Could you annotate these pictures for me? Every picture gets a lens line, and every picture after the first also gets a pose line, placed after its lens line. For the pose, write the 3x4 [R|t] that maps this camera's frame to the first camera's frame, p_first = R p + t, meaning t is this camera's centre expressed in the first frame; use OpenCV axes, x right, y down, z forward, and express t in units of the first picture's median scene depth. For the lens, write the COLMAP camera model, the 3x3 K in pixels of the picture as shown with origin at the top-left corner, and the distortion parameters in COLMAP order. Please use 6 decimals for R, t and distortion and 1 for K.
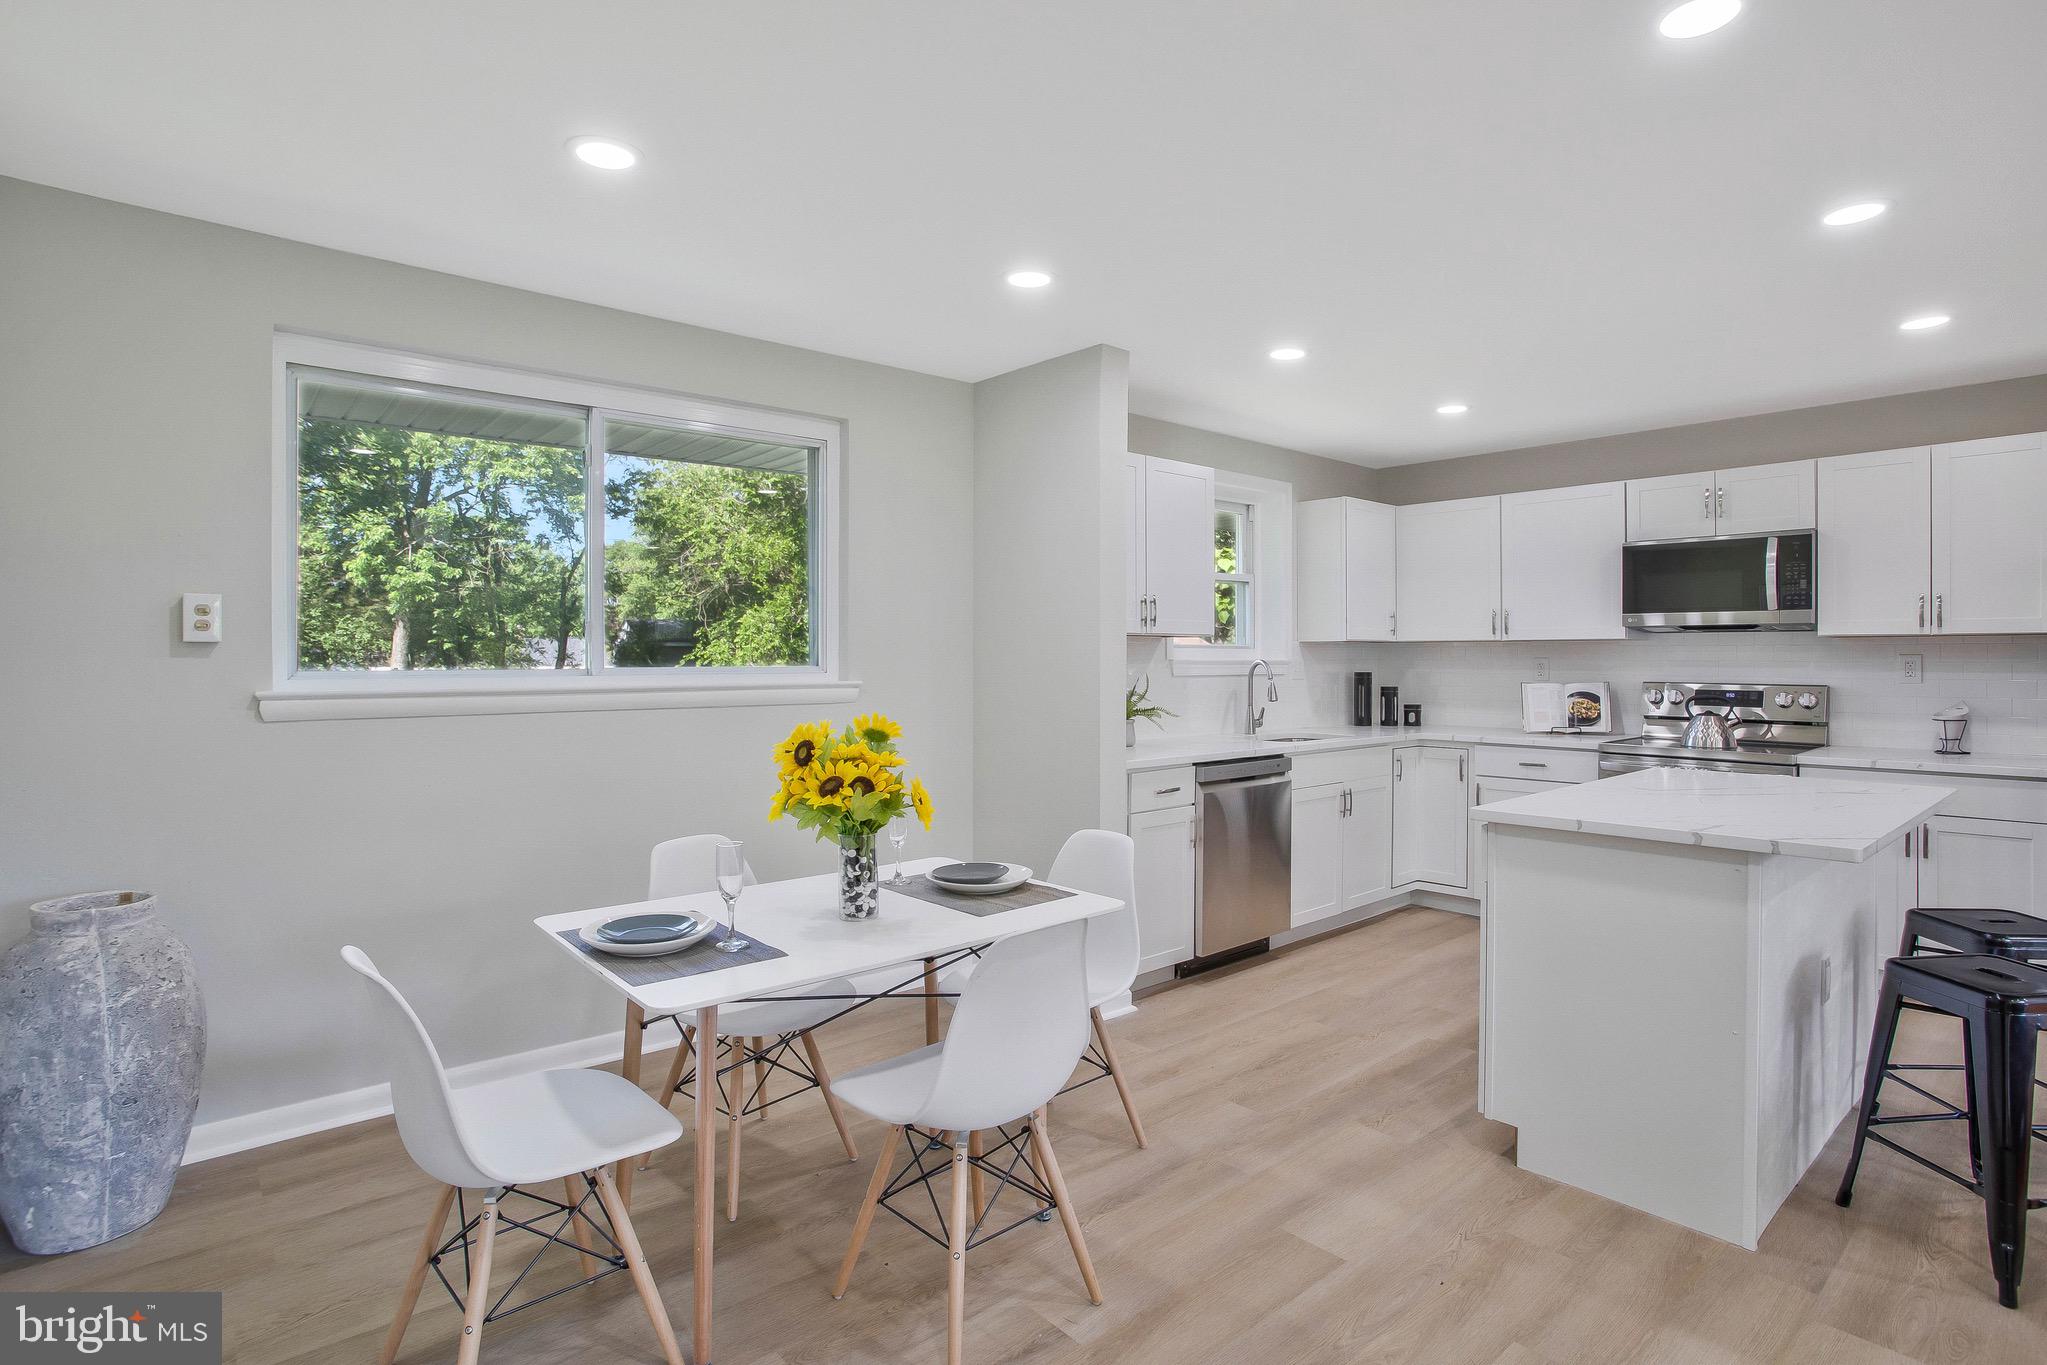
lens RADIAL K [[1061.1, 0, 1029.8], [0, 1061.1, 665.3], [0, 0, 1]] dist [-0.066290, 0.031161]
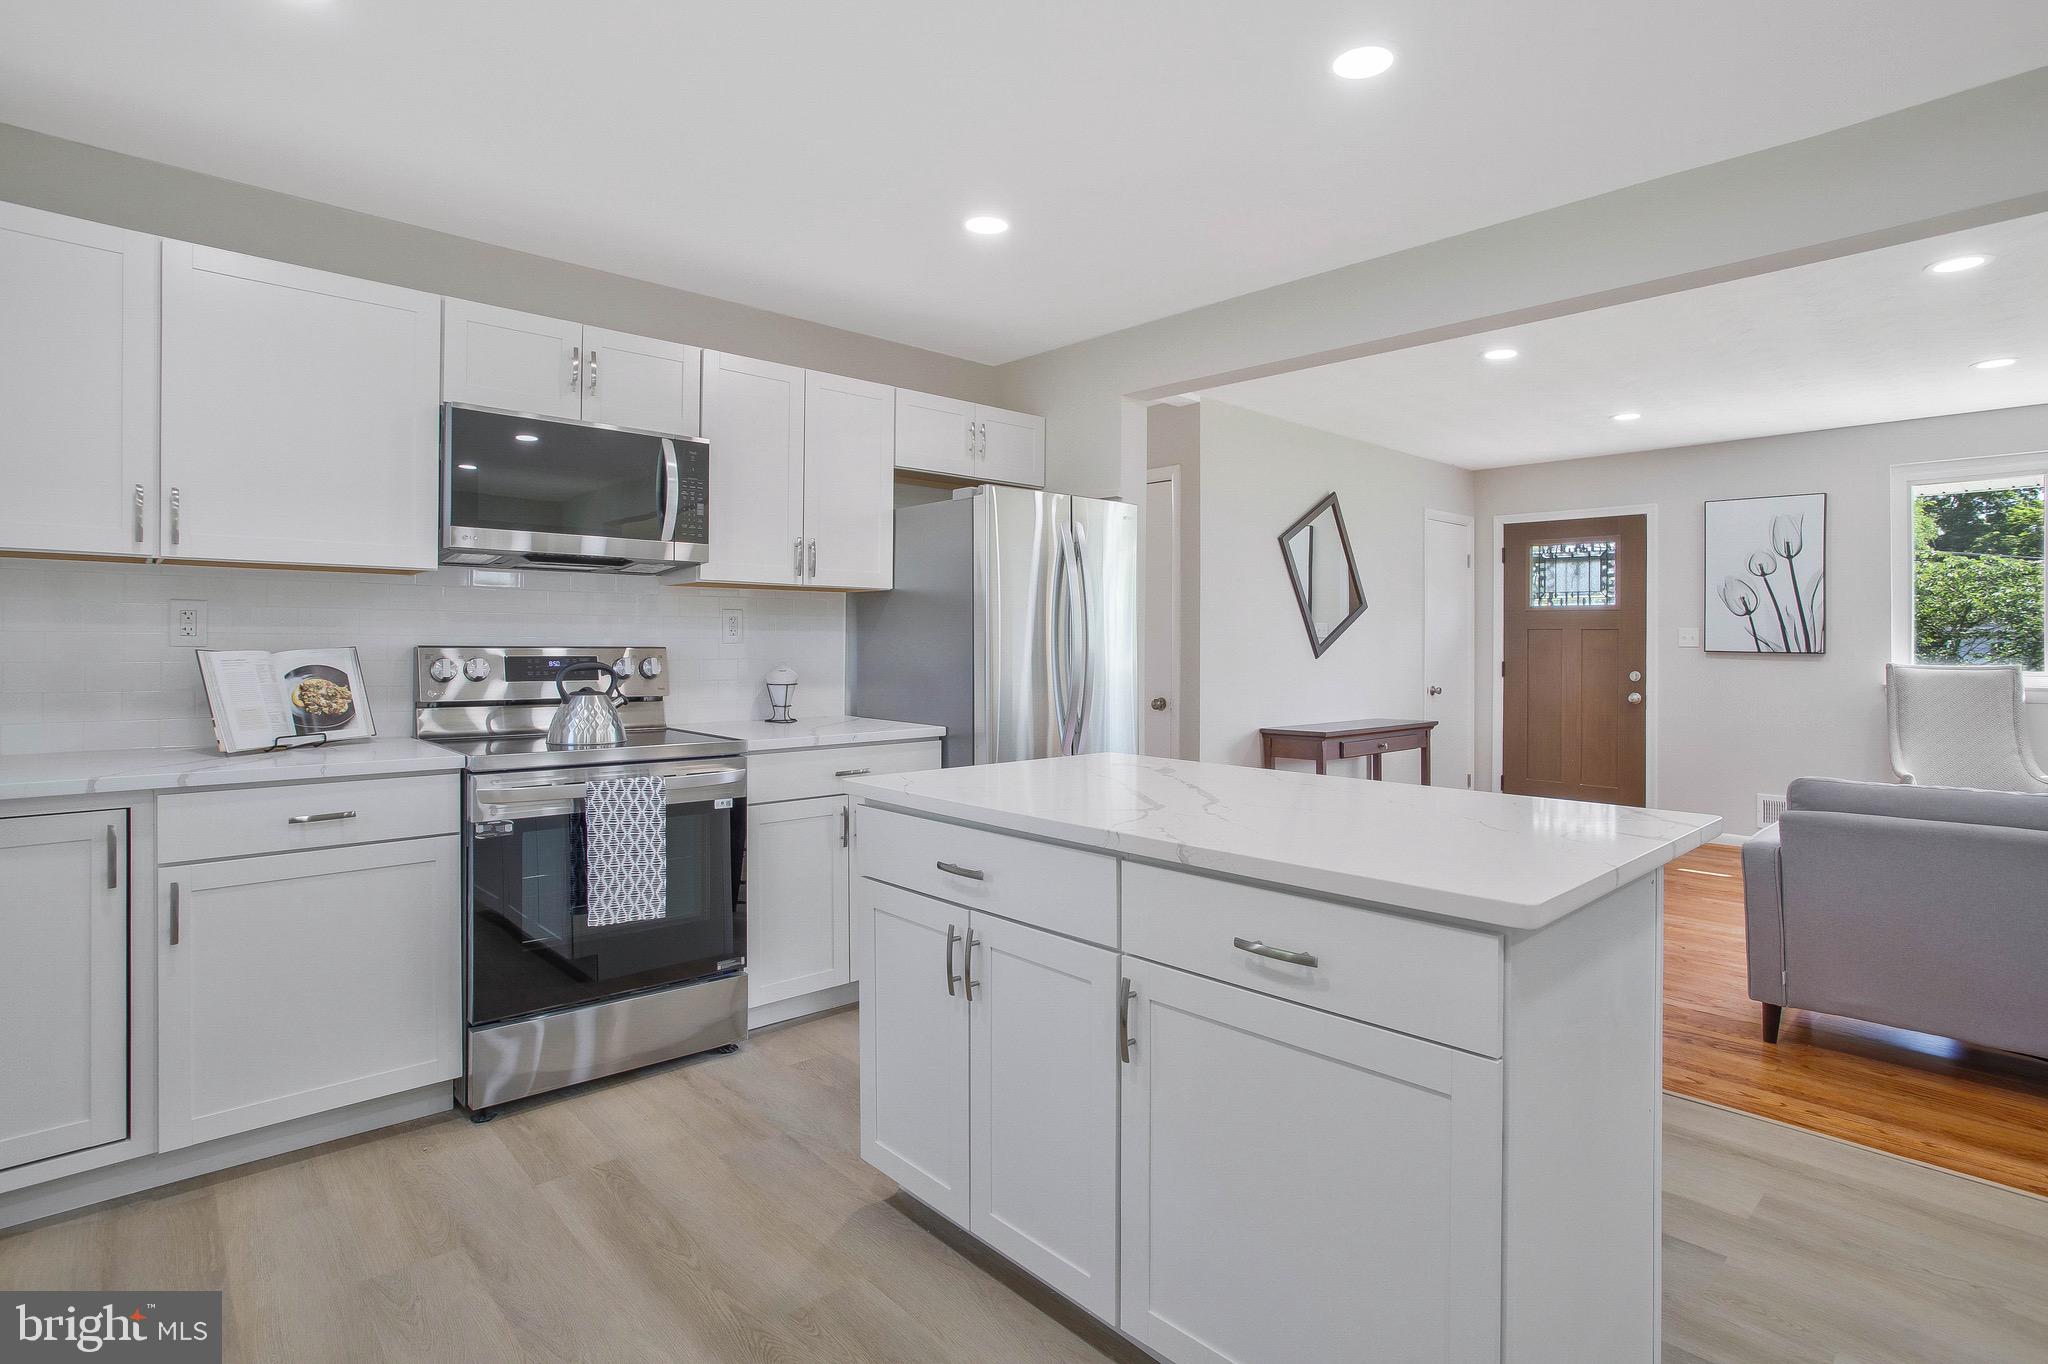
lens RADIAL K [[1039.4, 0, 1031.0], [0, 1039.4, 644.3], [0, 0, 1]] dist [-0.059744, 0.028087]
pose [[-0.017652, -0.001666, 0.999843, 0.004775], [0.003861, 0.999991, 0.001734, 0.014956], [-0.999837, 0.003891, -0.017645, 0.649821]]
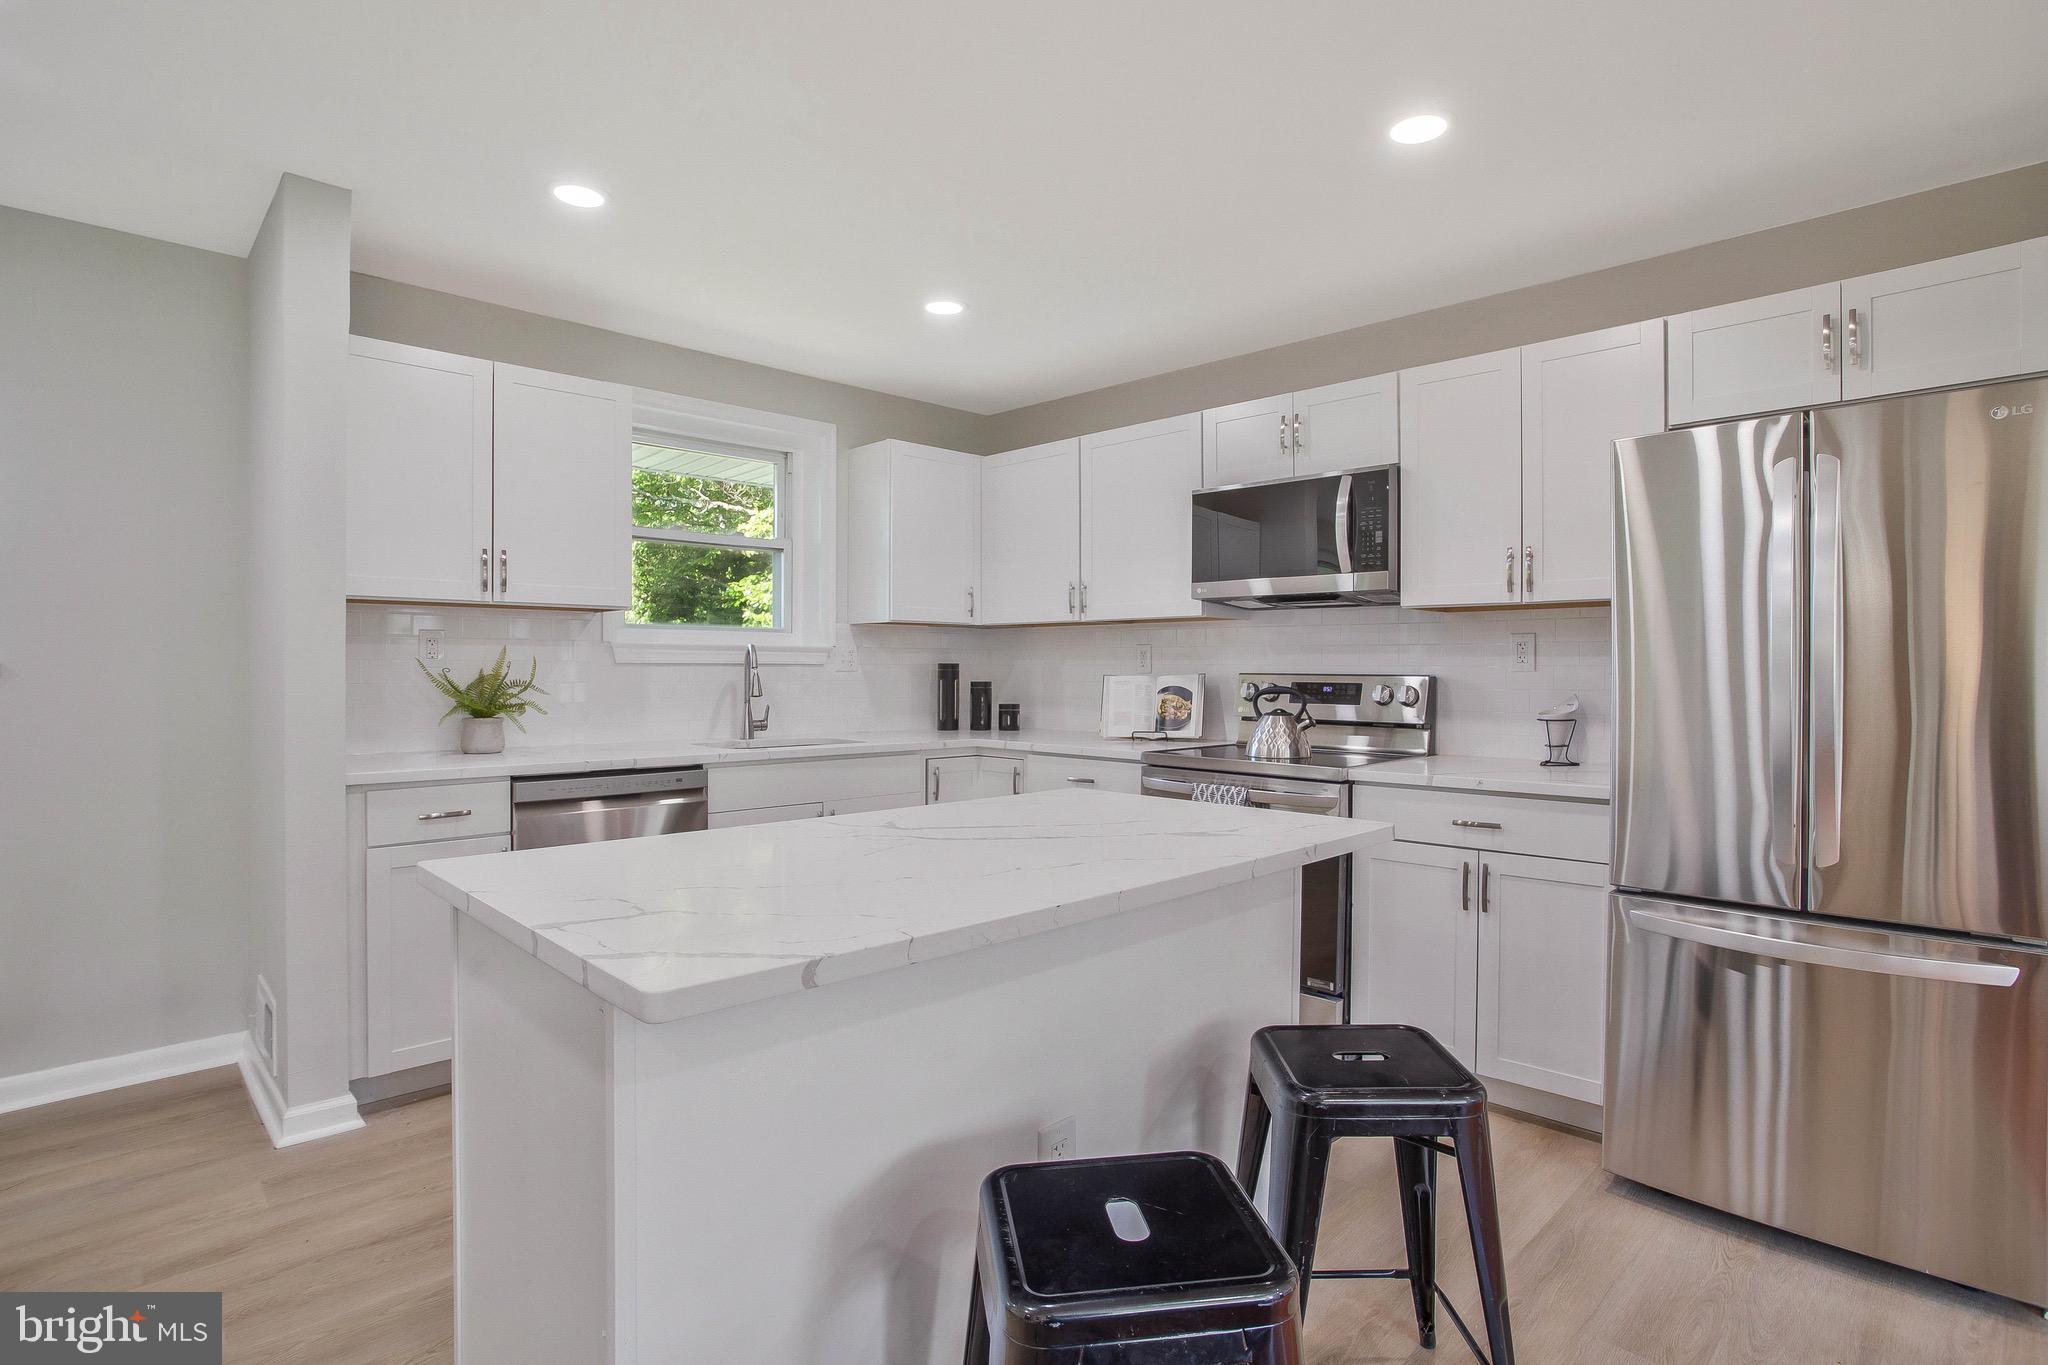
lens RADIAL K [[1061.6, 0, 1030.4], [0, 1061.6, 665.3], [0, 0, 1]] dist [-0.066290, 0.031161]
pose [[0.998710, 0.003052, 0.050680, 0.386168], [-0.002517, 0.999941, -0.010613, 0.018533], [-0.050709, 0.010471, 0.998659, 0.215651]]
